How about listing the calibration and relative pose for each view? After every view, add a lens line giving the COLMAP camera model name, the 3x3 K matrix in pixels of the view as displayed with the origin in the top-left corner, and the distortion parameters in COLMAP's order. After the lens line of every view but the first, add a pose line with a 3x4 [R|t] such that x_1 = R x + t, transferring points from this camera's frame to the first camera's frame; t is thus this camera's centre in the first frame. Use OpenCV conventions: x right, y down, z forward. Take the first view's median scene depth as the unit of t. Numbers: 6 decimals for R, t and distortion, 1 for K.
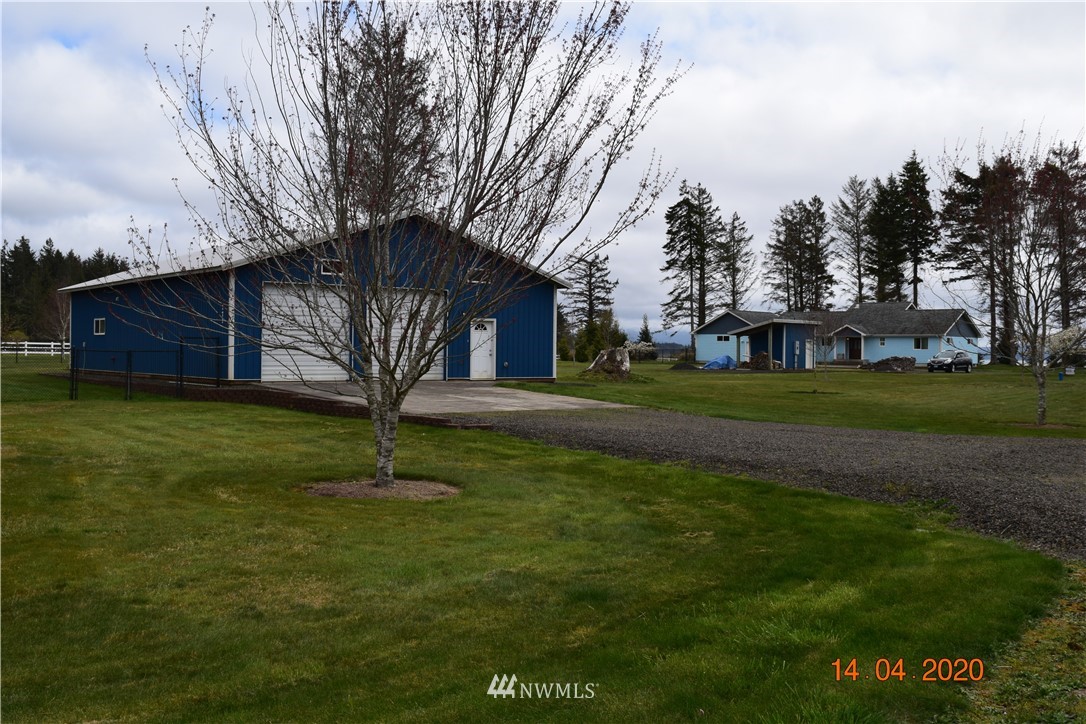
lens RADIAL K [[1133.2, 0, 543.4], [0, 1133.2, 360.1], [0, 0, 1]] dist [-0.050334, 0.000000]
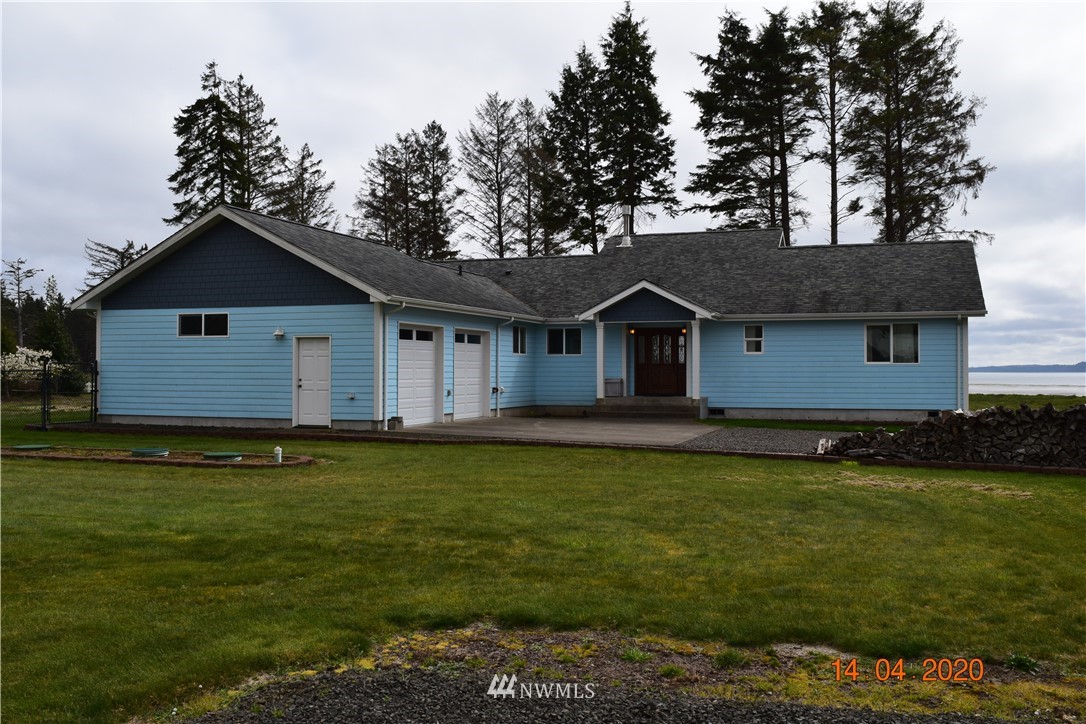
lens RADIAL K [[1075.4, 0, 542.5], [0, 1075.4, 362.0], [0, 0, 1]] dist [-0.120751, 0.000000]
pose [[0.931392, -0.004227, 0.363993, 0.081736], [0.009102, 0.999890, -0.011680, -0.004138], [-0.363904, 0.014192, 0.931328, 0.431898]]
